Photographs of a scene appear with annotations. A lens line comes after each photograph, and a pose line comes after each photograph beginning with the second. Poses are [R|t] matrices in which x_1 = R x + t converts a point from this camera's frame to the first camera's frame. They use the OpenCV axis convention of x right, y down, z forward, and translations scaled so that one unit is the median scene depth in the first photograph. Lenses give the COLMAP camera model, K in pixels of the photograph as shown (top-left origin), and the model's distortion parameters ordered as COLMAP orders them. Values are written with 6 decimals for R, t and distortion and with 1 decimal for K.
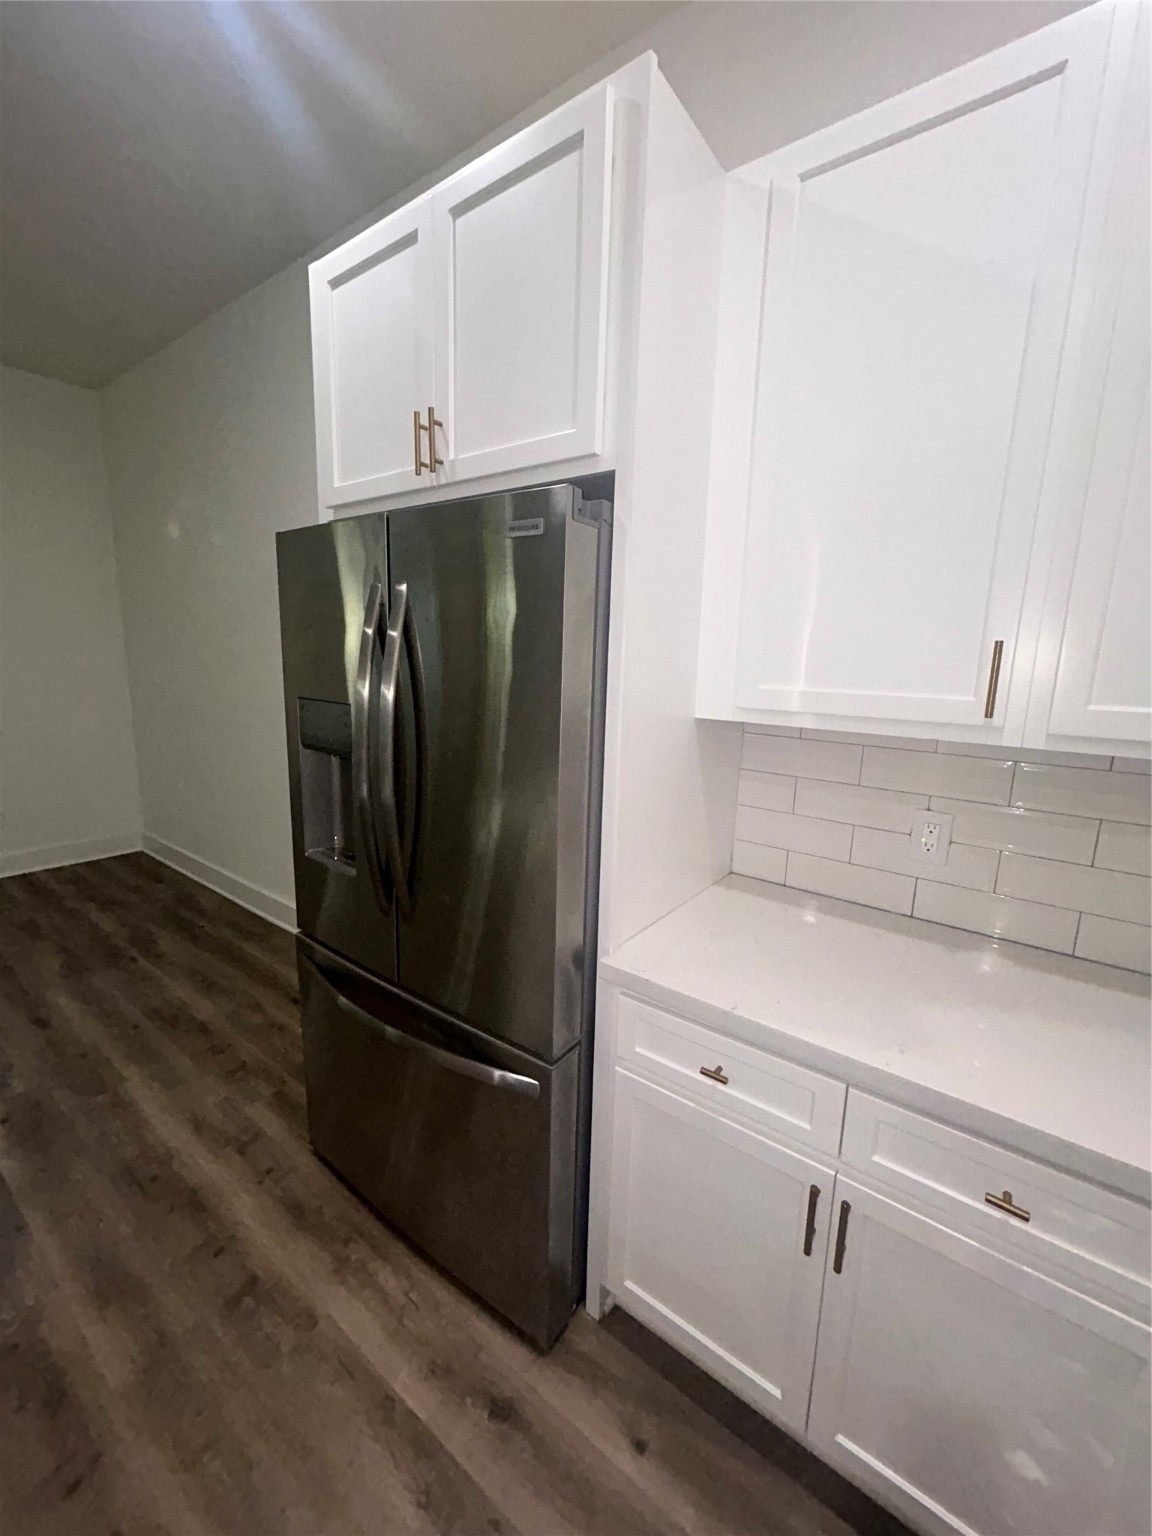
lens RADIAL K [[616.5, 0, 577.1], [0, 616.5, 768.0], [0, 0, 1]] dist [-0.001336, 0.000526]
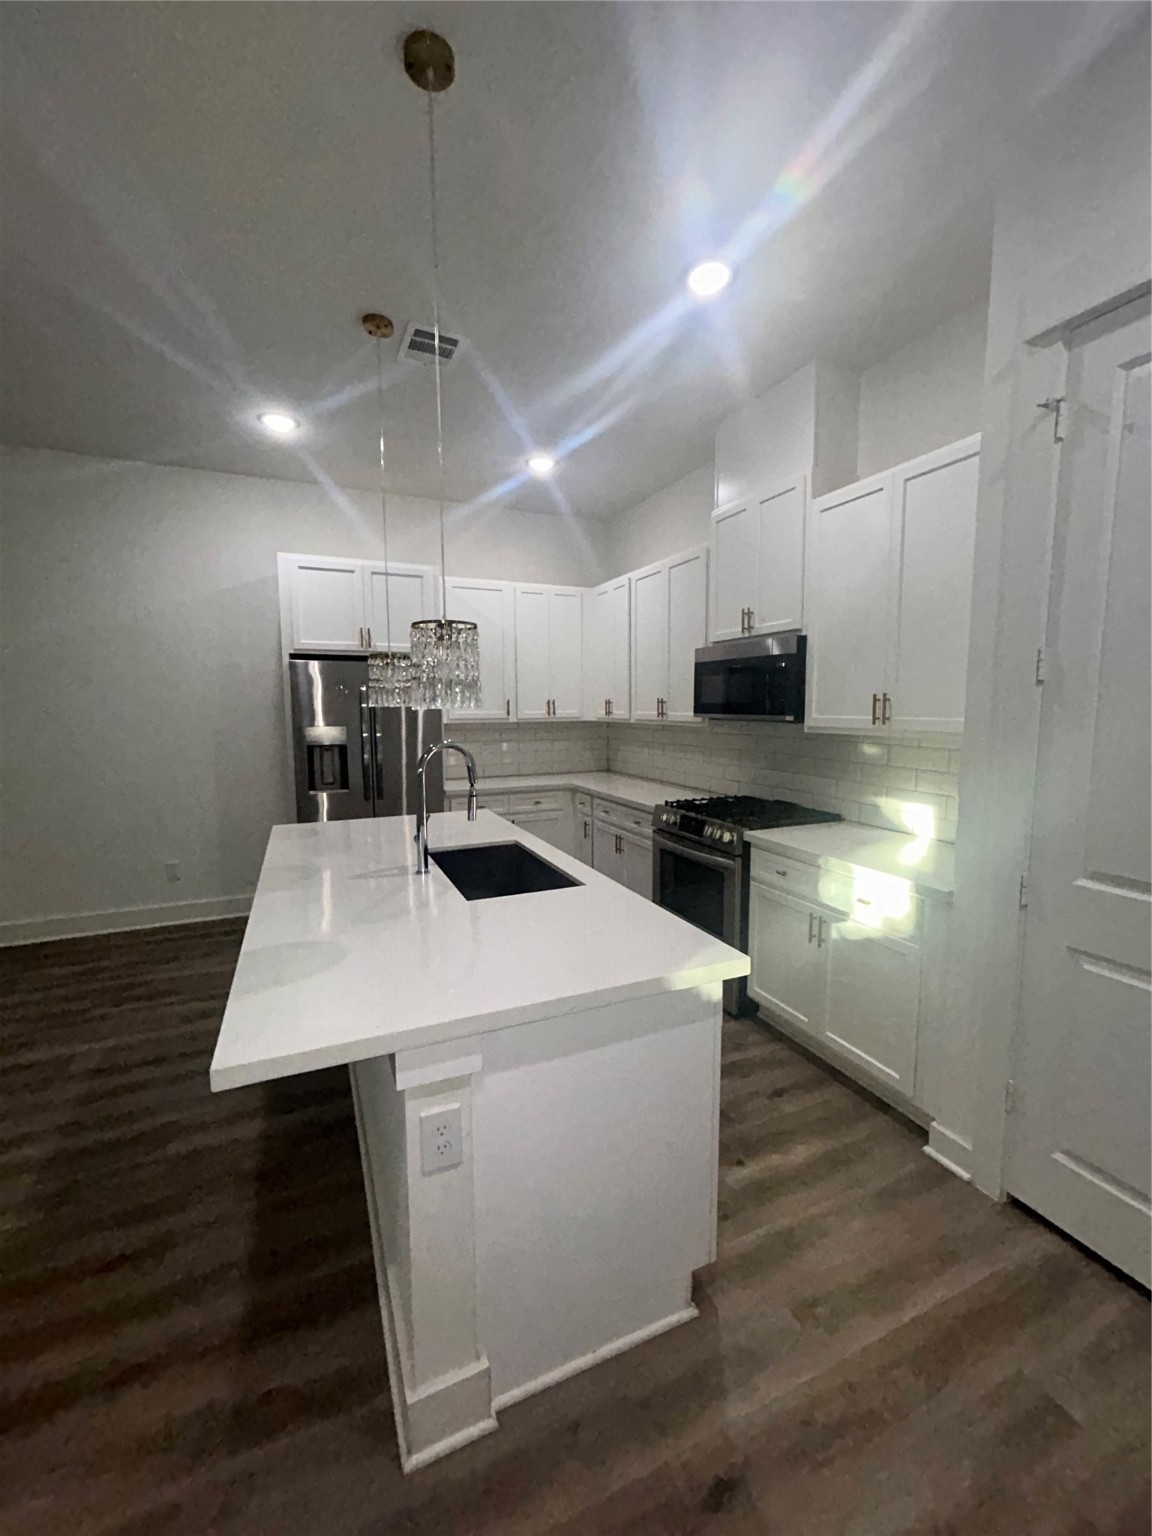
lens RADIAL K [[616.5, 0, 577.1], [0, 616.5, 768.0], [0, 0, 1]] dist [-0.001336, 0.000526]
pose [[0.489172, -0.118370, 0.864118, -1.592304], [0.180720, 0.983002, 0.032351, 0.126328], [-0.853259, 0.140338, 0.502249, -0.867956]]
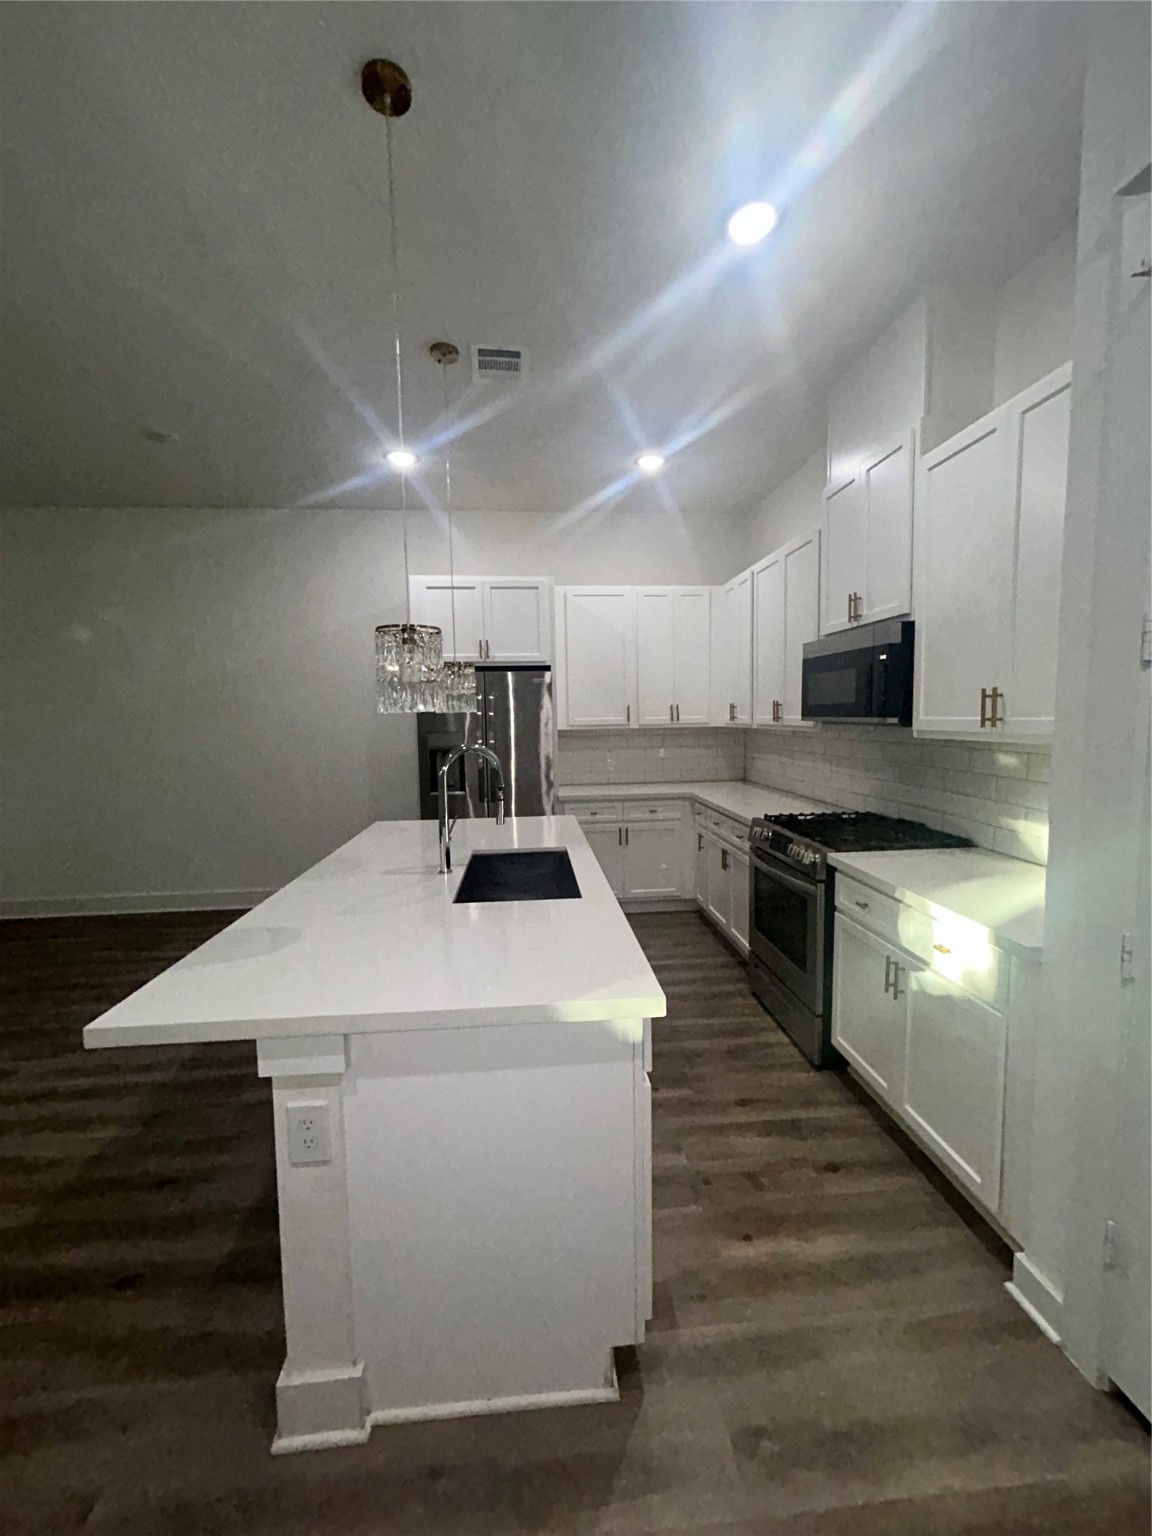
lens RADIAL K [[616.5, 0, 577.1], [0, 616.5, 768.0], [0, 0, 1]] dist [-0.001336, 0.000526]
pose [[0.745019, -0.096362, 0.660046, -1.352199], [0.161093, 0.986213, -0.037852, 0.186429], [-0.647298, 0.134529, 0.750271, -1.078714]]
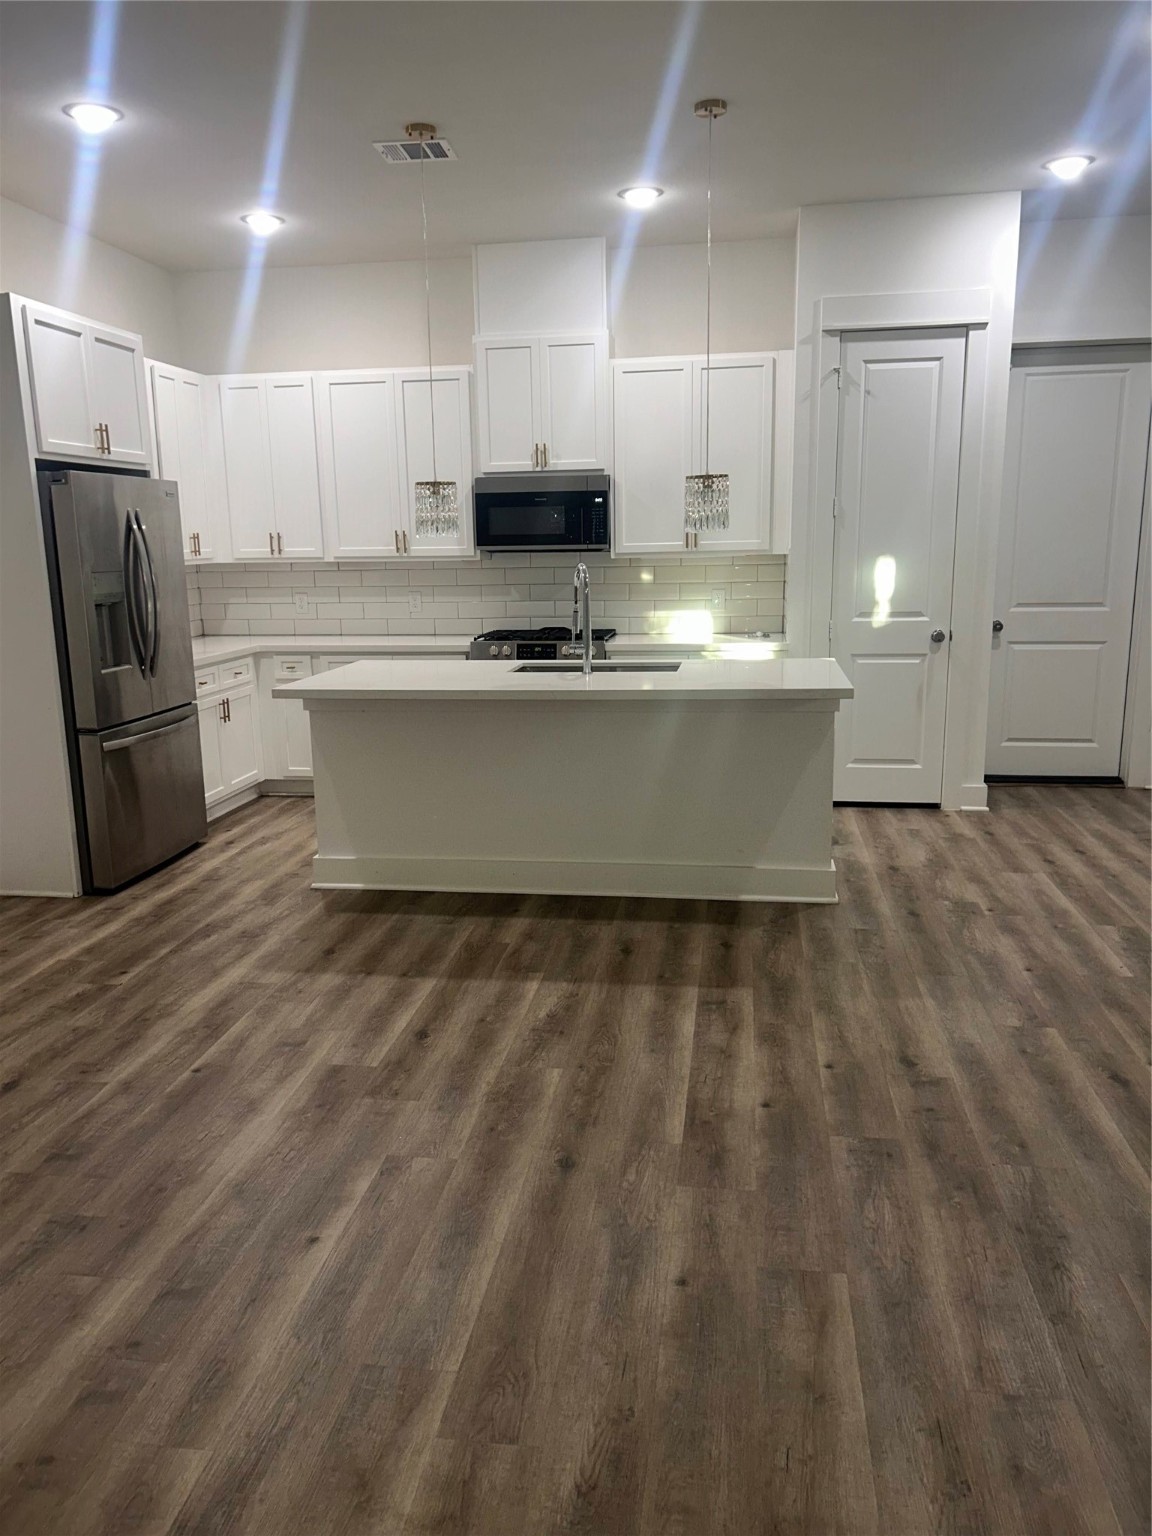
lens RADIAL K [[1159.3, 0, 559.2], [0, 1159.3, 776.3], [0, 0, 1]] dist [0.075891, -0.088913]
pose [[-0.463370, -0.197962, 0.863770, -2.956438], [0.171803, 0.936167, 0.306718, -0.269914], [-0.869352, 0.290522, -0.399781, 1.020560]]
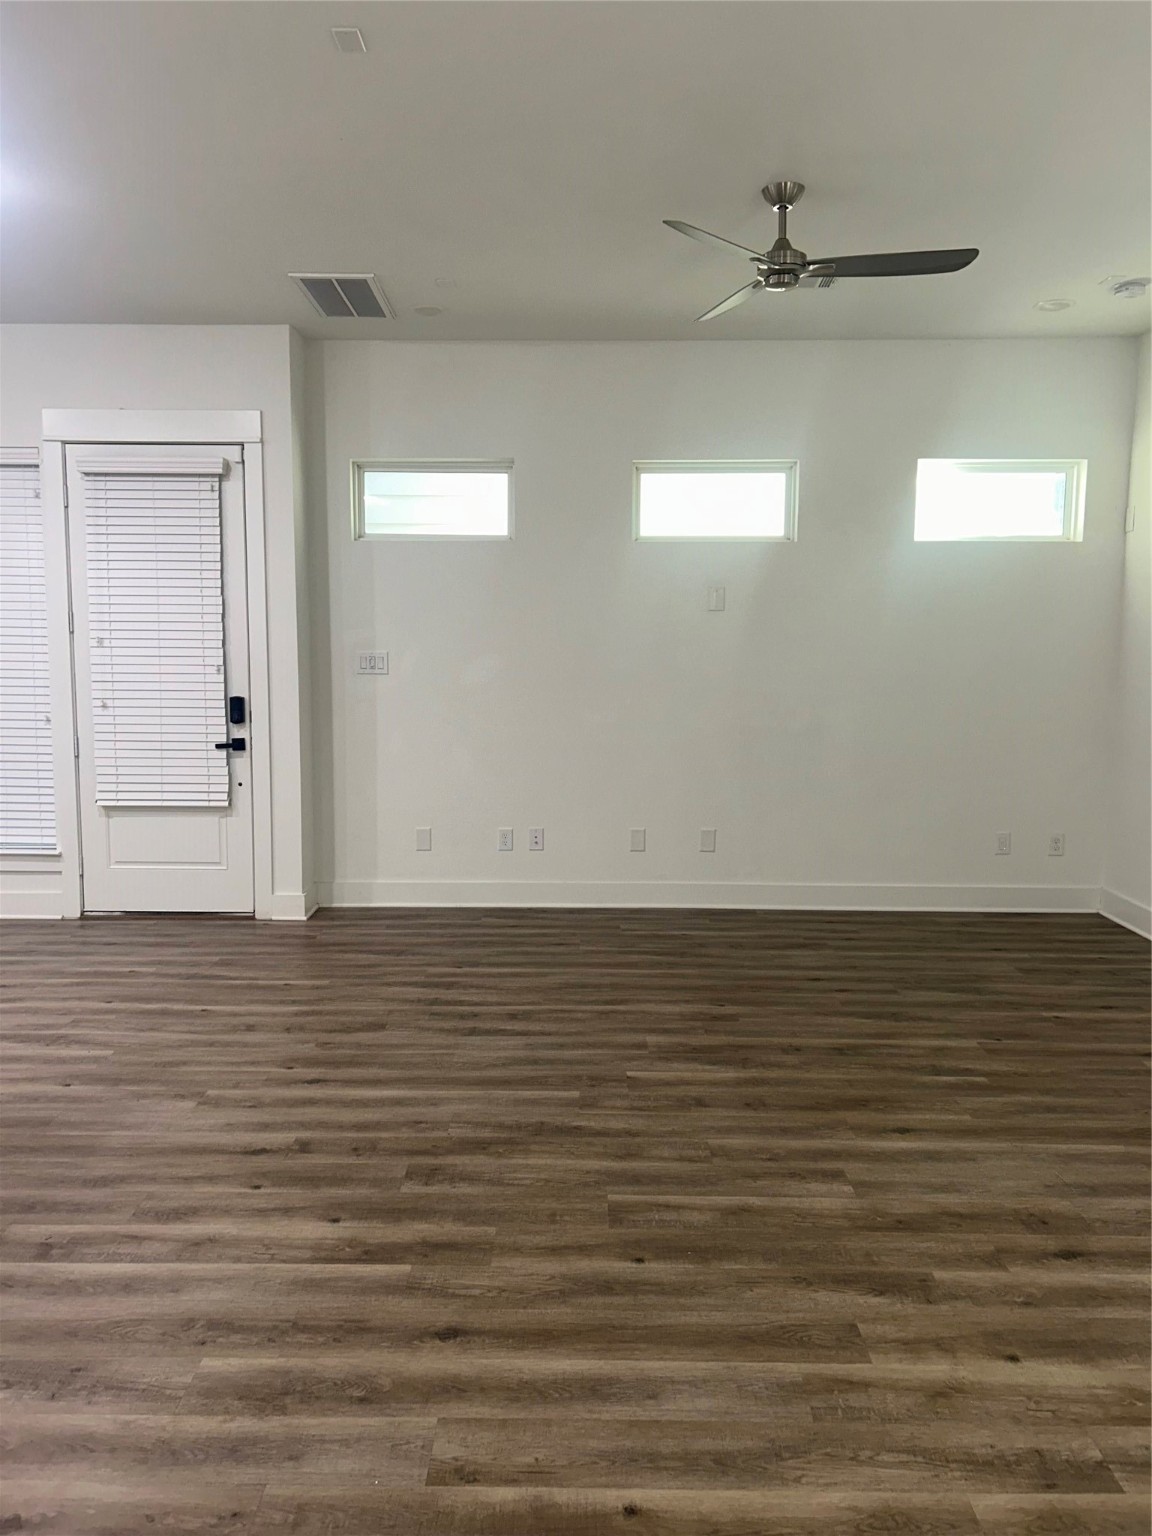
lens RADIAL K [[1152.6, 0, 574.5], [0, 1152.6, 769.7], [0, 0, 1]] dist [0.060118, -0.075700]
pose [[-0.807655, 0.030284, -0.588877, -1.236650], [-0.138295, 0.961096, 0.239100, -0.296622], [0.573209, 0.274549, -0.772046, 1.456764]]
